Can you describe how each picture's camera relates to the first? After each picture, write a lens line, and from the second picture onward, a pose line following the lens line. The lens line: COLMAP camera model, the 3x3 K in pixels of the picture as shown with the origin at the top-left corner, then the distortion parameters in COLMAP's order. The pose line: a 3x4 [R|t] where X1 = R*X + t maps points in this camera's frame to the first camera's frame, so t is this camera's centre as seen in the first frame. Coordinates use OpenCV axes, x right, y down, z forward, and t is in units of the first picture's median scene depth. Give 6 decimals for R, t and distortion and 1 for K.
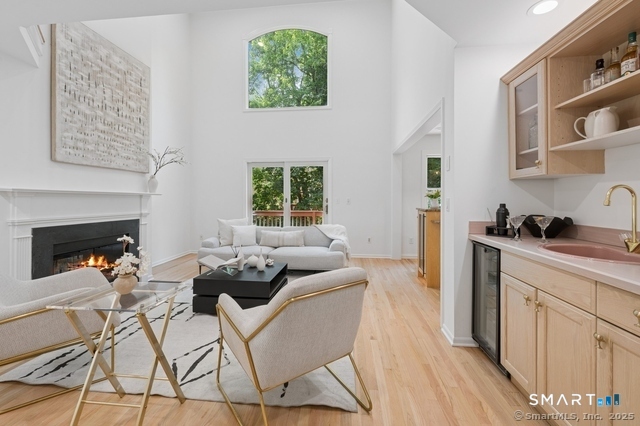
lens RADIAL K [[263.4, 0, 322.7], [0, 263.4, 197.0], [0, 0, 1]] dist [0.000298, -0.000131]
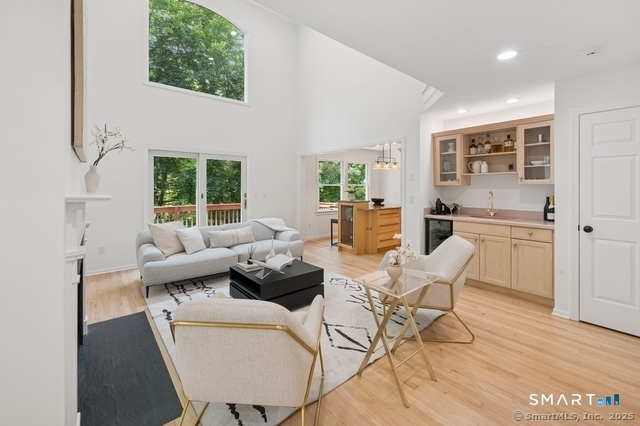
lens RADIAL K [[258.8, 0, 320.3], [0, 258.8, 185.7], [0, 0, 1]] dist [0.001469, 0.000087]
pose [[0.706651, 0.002053, 0.707560, -0.849489], [-0.002584, 0.999997, -0.000321, -0.042159], [-0.707558, -0.001601, 0.706654, 0.155708]]
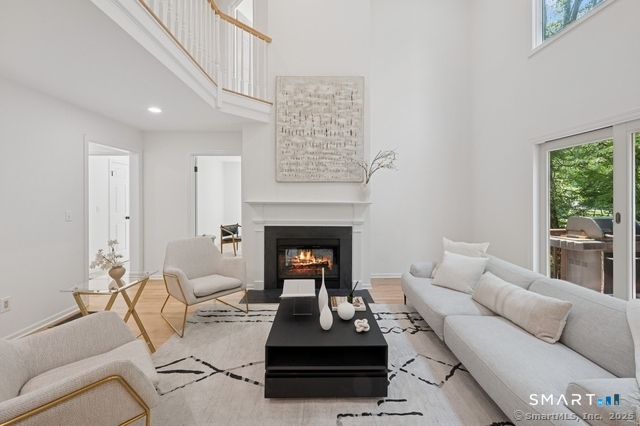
lens RADIAL K [[263.4, 0, 322.7], [0, 263.4, 197.0], [0, 0, 1]] dist [0.000298, -0.000131]
pose [[0.115535, -0.004139, -0.993295, 0.383411], [0.004673, 0.999983, -0.003624, -0.036327], [0.993292, -0.004223, 0.115552, 0.876520]]
